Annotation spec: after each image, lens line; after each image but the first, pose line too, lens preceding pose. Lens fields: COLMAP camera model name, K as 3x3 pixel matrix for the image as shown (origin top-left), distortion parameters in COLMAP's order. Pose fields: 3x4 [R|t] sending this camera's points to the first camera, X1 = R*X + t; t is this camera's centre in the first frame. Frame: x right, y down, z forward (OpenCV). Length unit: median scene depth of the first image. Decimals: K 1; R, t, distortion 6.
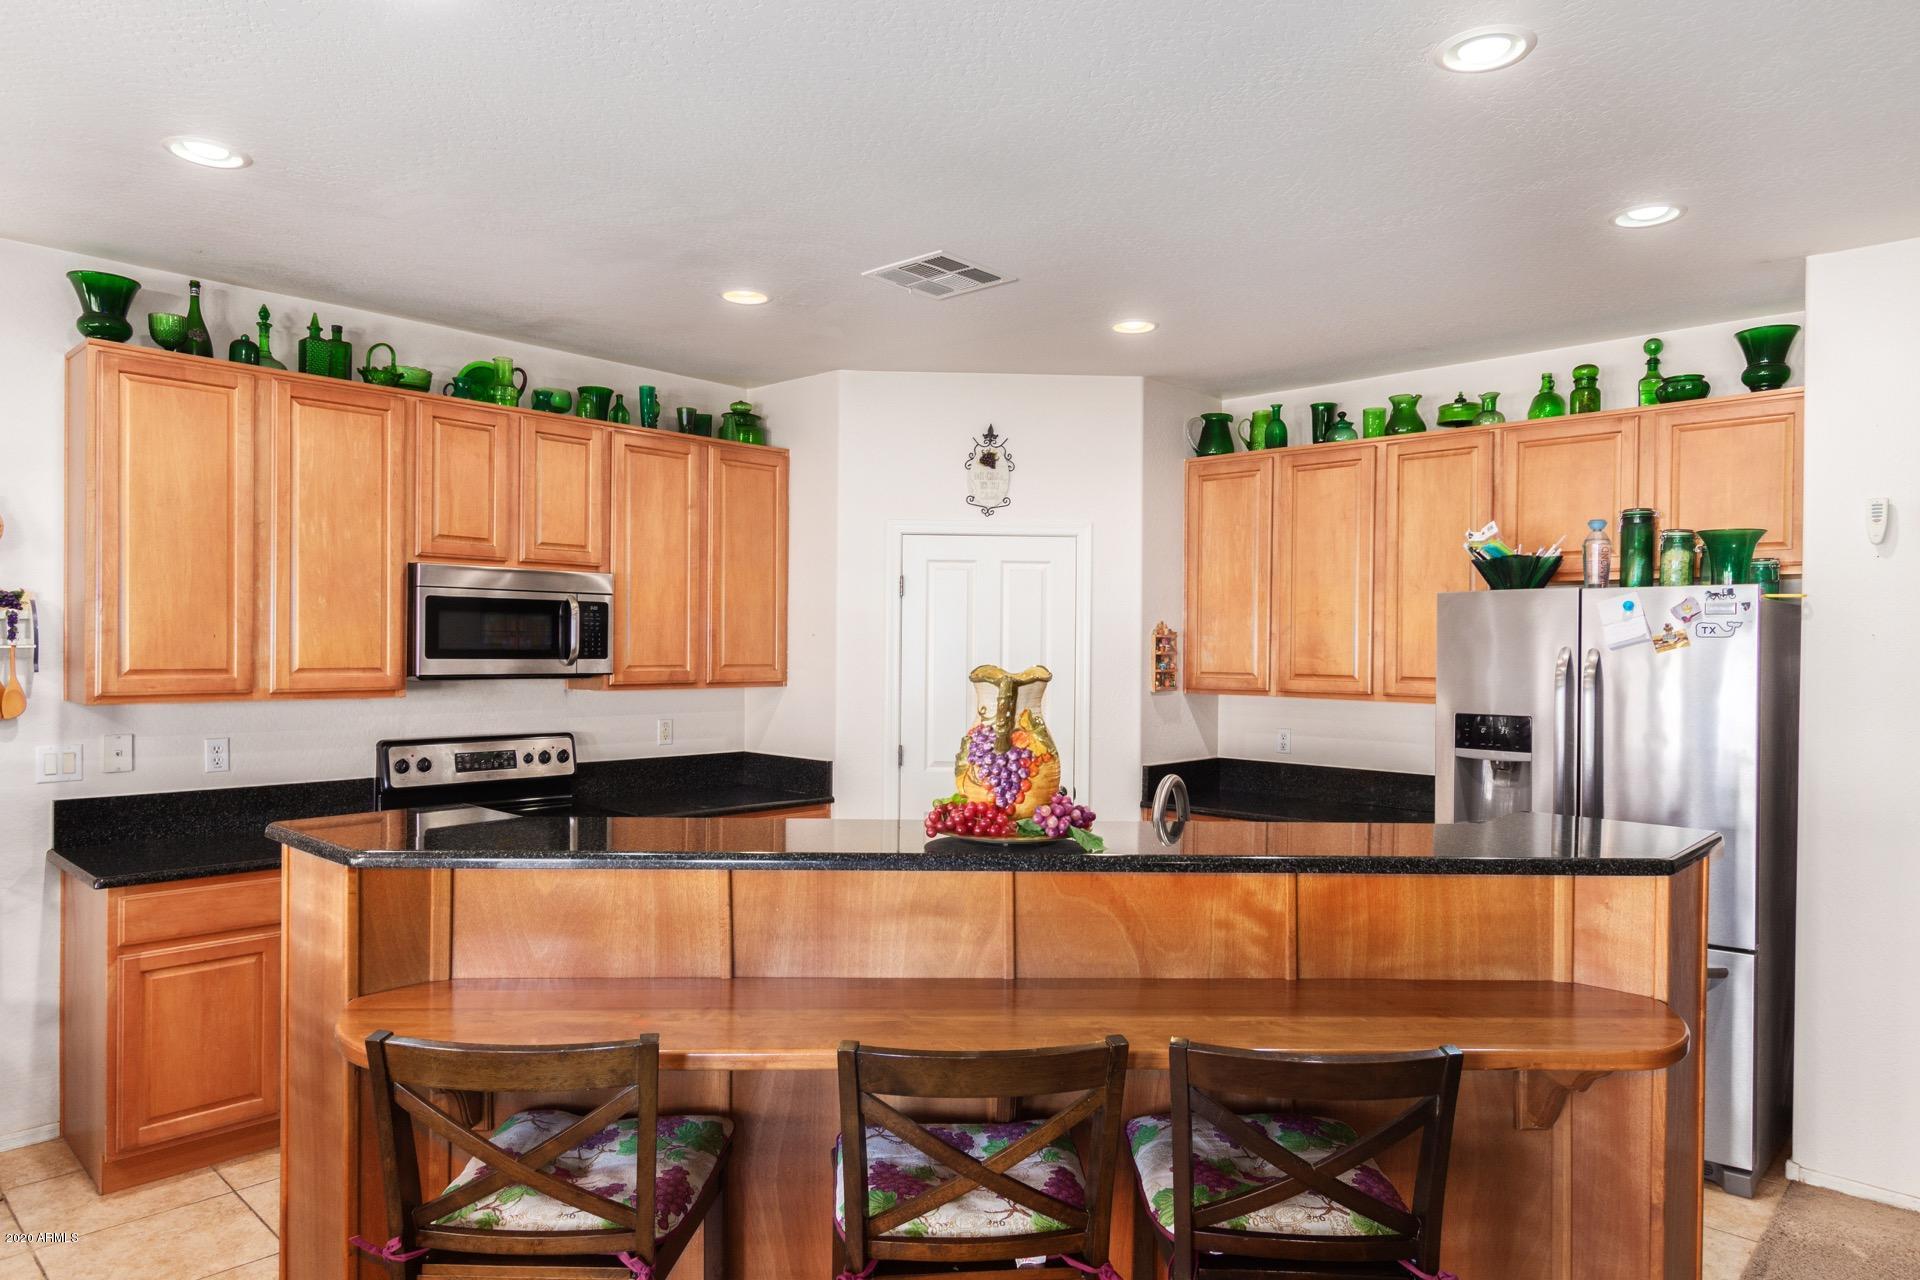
lens RADIAL K [[1178.2, 0, 926.8], [0, 1178.2, 646.2], [0, 0, 1]] dist [0.000191, -0.000785]
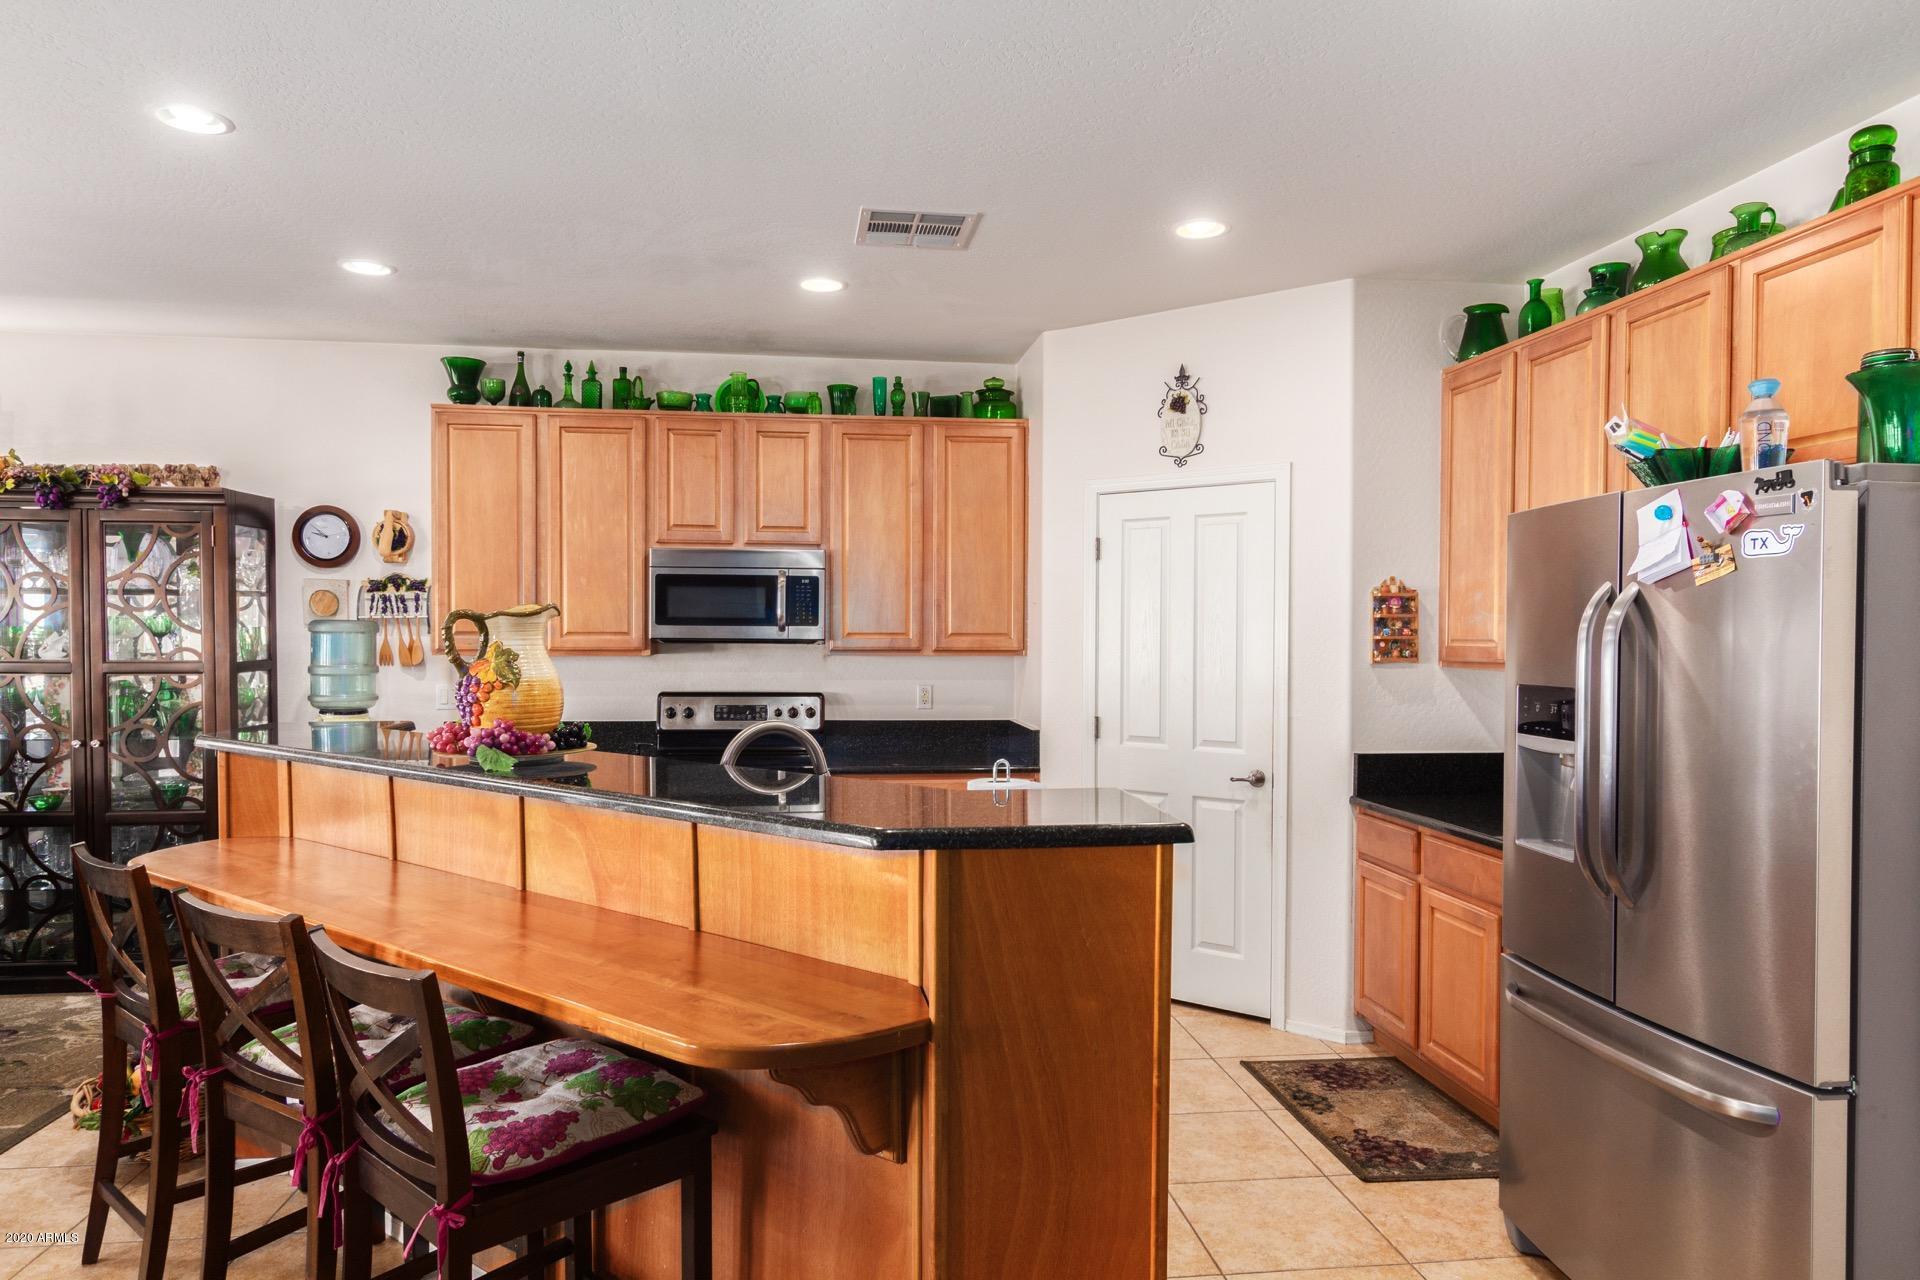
lens RADIAL K [[1178.2, 0, 926.8], [0, 1178.2, 646.2], [0, 0, 1]] dist [0.000191, -0.000785]
pose [[0.774982, 0.001177, -0.631982, 0.520175], [0.001475, 0.999992, 0.003671, 0.025824], [0.631982, -0.003778, 0.774974, 0.194166]]
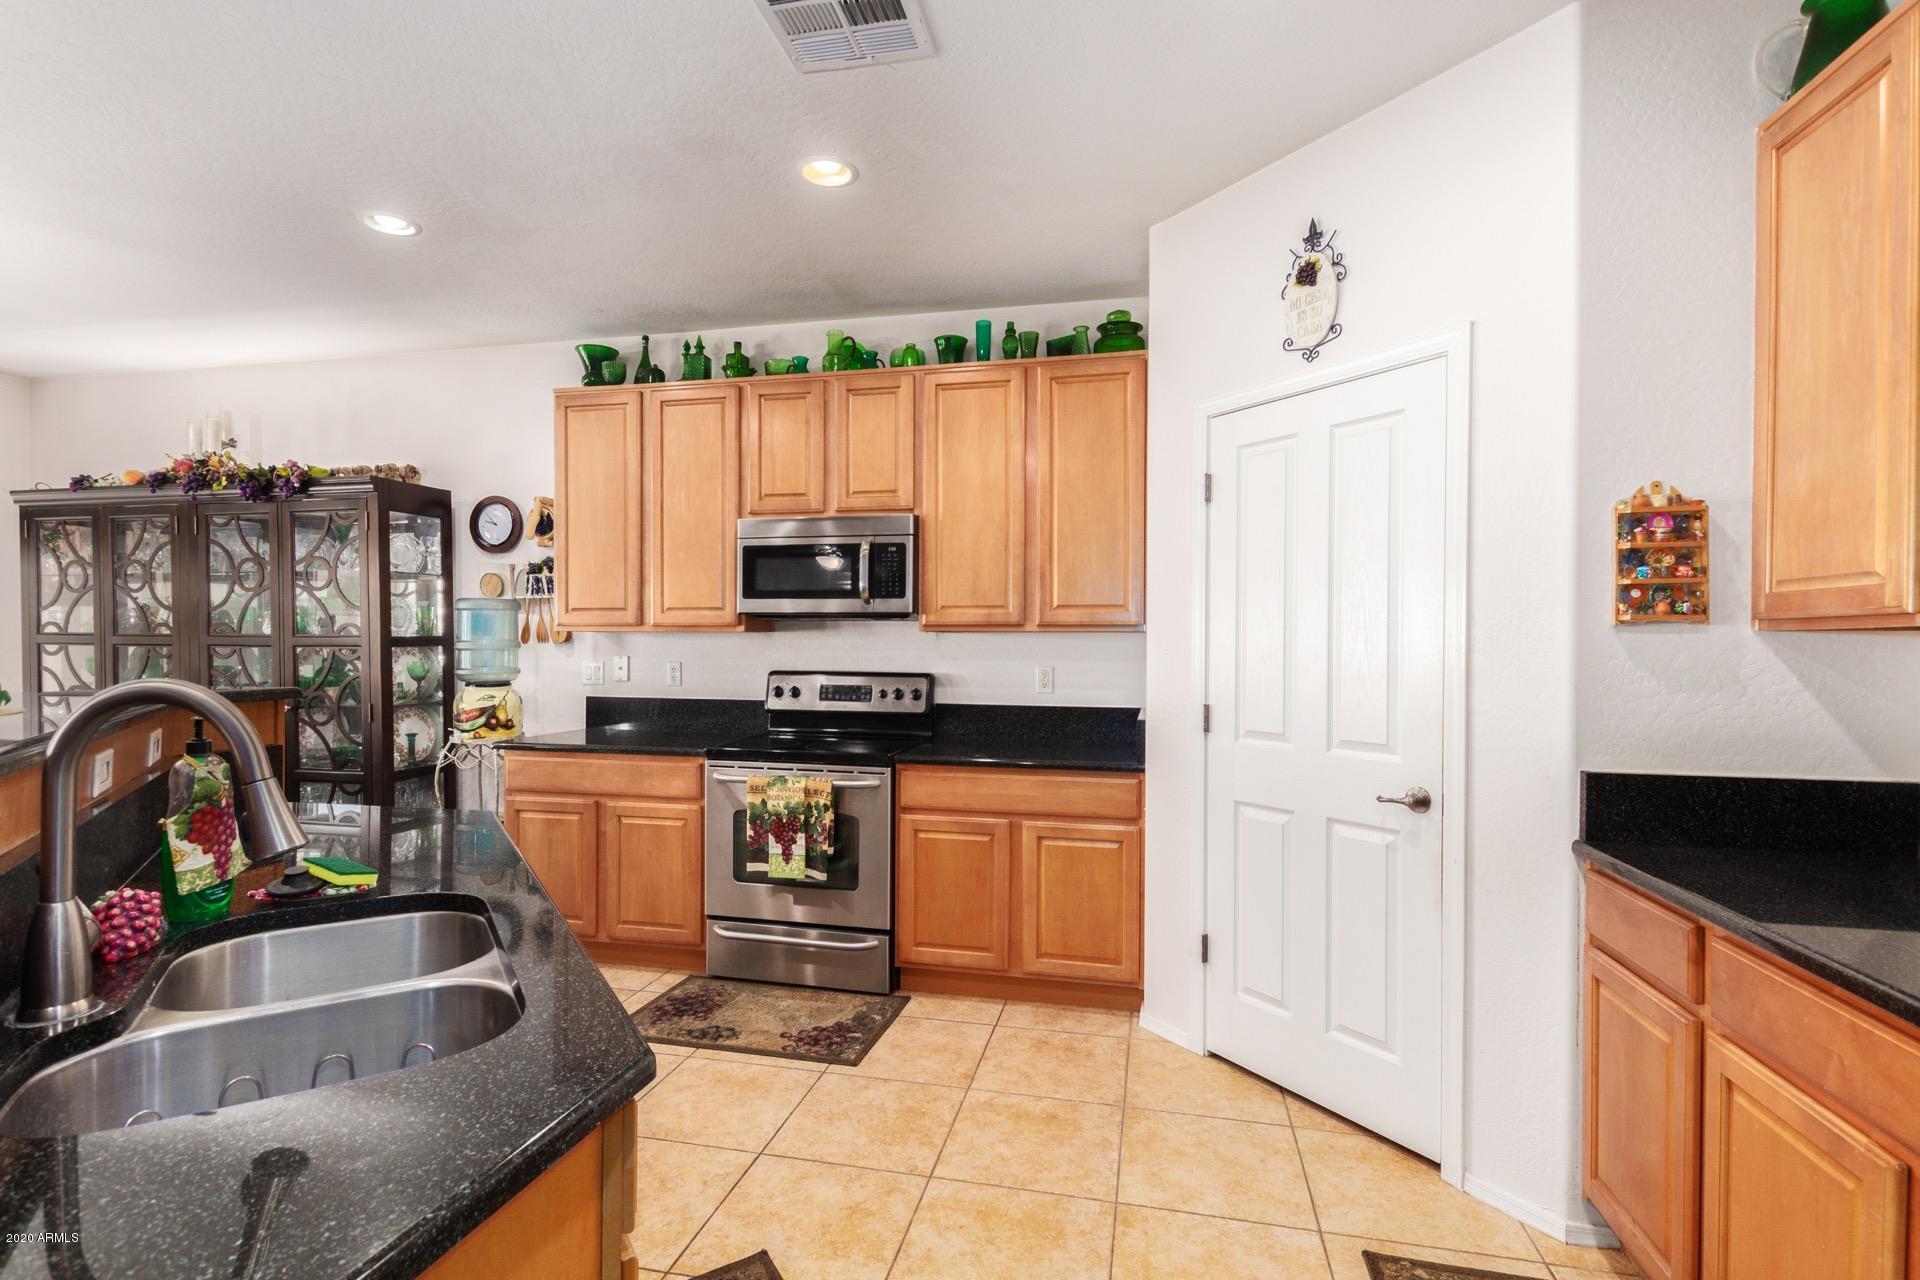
lens RADIAL K [[900.2, 0, 947.0], [0, 900.2, 646.1], [0, 0, 1]] dist [0.016936, -0.008035]
pose [[0.526433, -0.002421, -0.850213, 0.409538], [-0.001560, 0.999992, -0.003813, 0.054940], [0.850215, 0.003333, 0.526425, 0.621876]]
